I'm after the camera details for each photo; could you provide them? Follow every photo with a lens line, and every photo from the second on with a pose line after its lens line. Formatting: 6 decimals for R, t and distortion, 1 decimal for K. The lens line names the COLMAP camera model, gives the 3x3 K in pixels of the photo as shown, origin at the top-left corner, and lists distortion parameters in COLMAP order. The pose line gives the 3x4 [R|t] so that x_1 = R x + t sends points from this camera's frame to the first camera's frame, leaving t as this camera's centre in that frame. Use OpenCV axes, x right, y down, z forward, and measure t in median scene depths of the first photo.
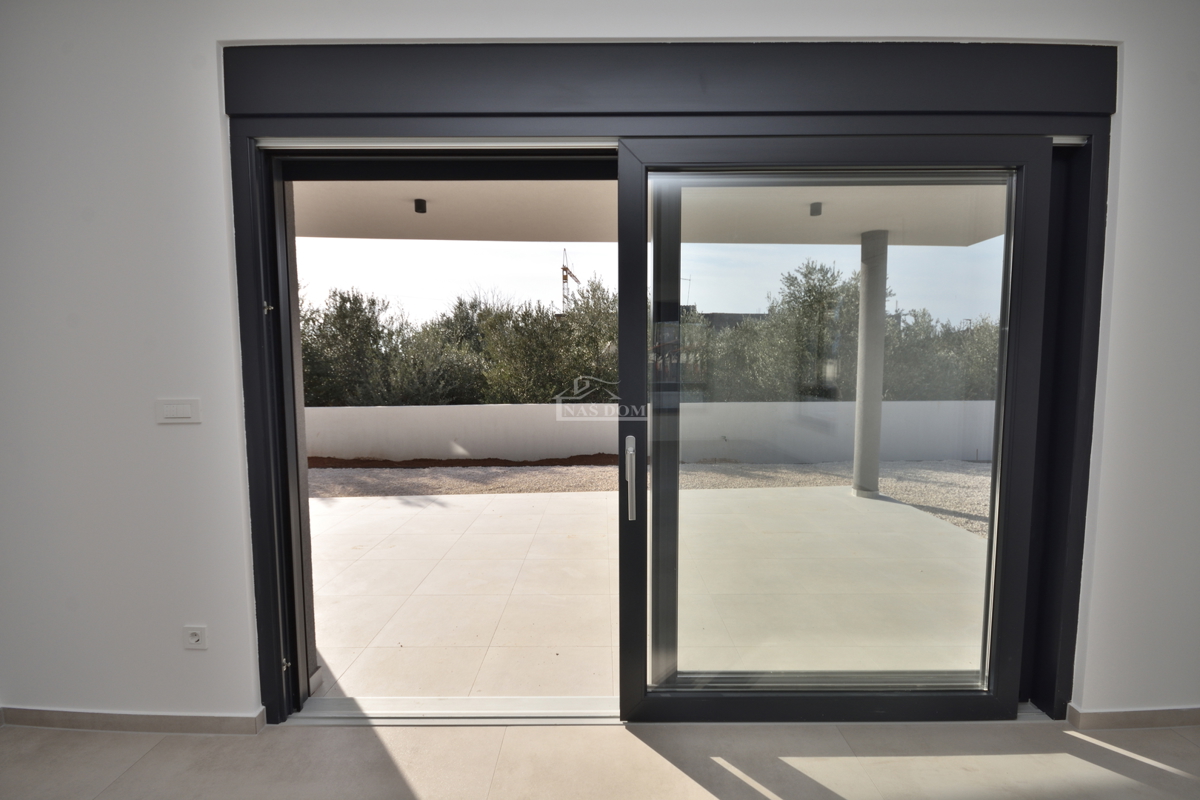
lens RADIAL K [[525.5, 0, 605.9], [0, 525.5, 410.1], [0, 0, 1]] dist [0.020644, -0.019994]
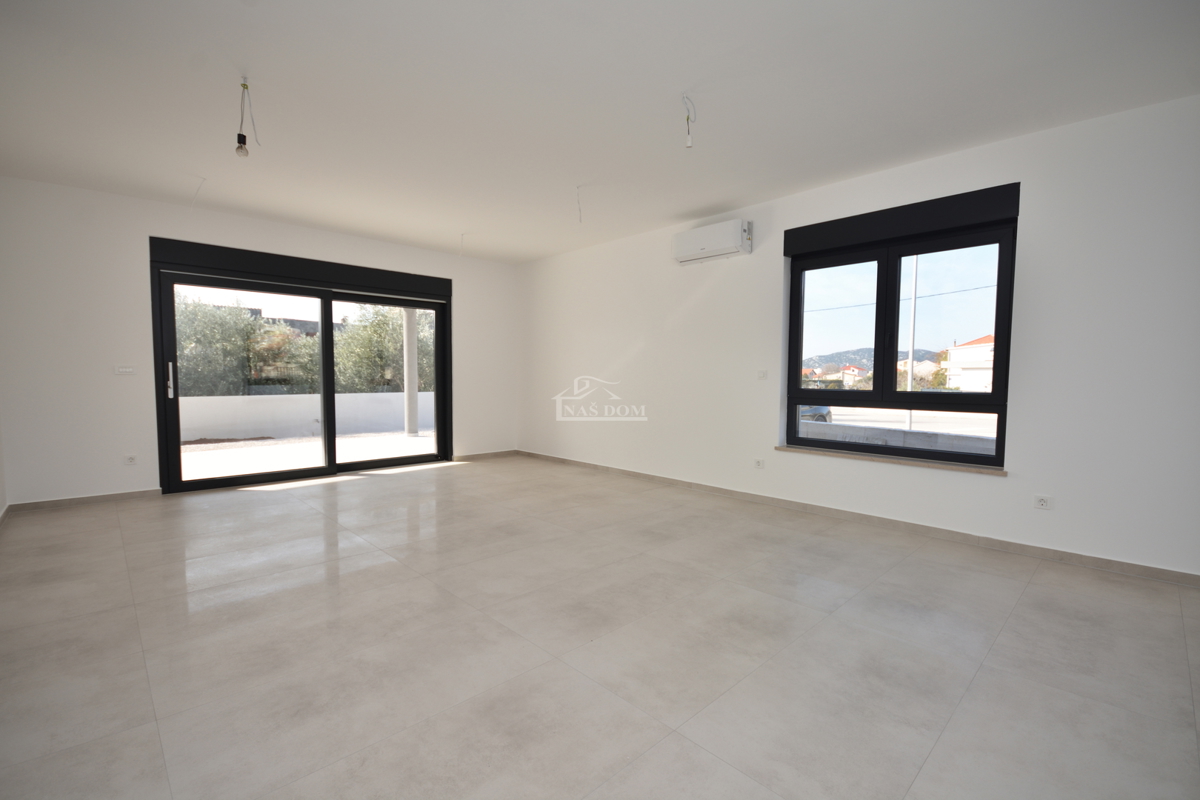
lens RADIAL K [[525.5, 0, 605.9], [0, 525.5, 410.1], [0, 0, 1]] dist [0.020644, -0.019994]
pose [[0.721857, -0.034795, 0.691166, -0.808360], [0.046563, 0.998914, 0.001658, 0.275491], [-0.690474, 0.030986, 0.722694, -2.248776]]
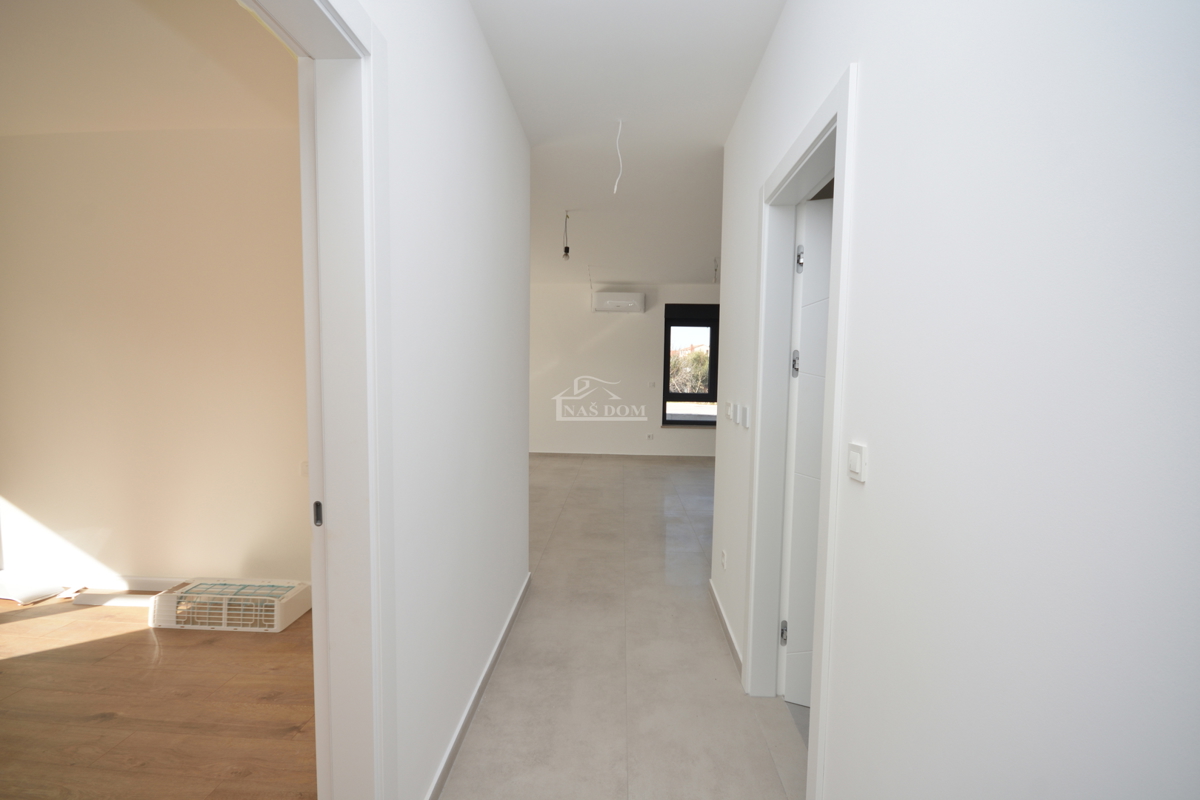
lens RADIAL K [[525.5, 0, 605.9], [0, 525.5, 410.1], [0, 0, 1]] dist [0.020644, -0.019994]
pose [[0.047706, -0.065943, 0.996682, -2.732722], [0.069419, 0.995625, 0.062550, 0.071082], [-0.996446, 0.066205, 0.052075, -0.863917]]
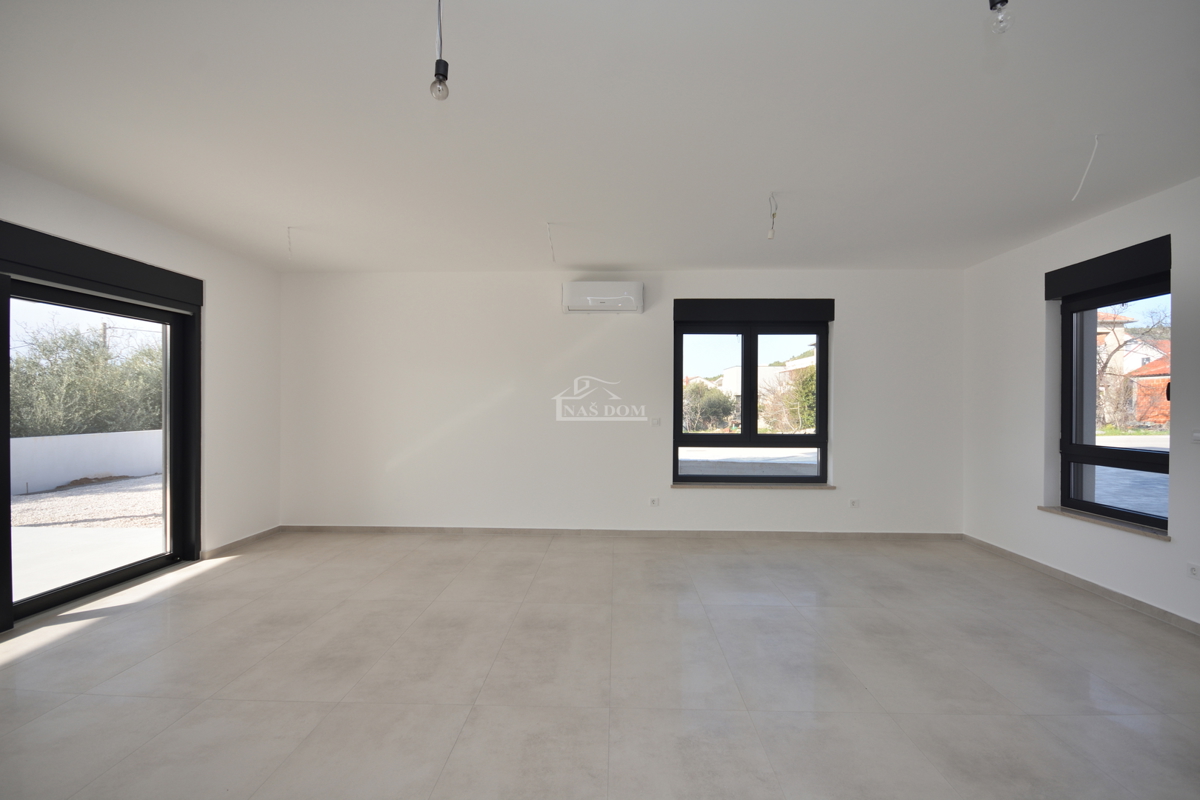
lens RADIAL K [[525.5, 0, 605.9], [0, 525.5, 410.1], [0, 0, 1]] dist [0.020644, -0.019994]
pose [[0.038479, -0.003495, 0.999253, -1.320502], [0.078291, 0.996930, 0.000472, 0.071997], [-0.996188, 0.078214, 0.038634, -0.873373]]
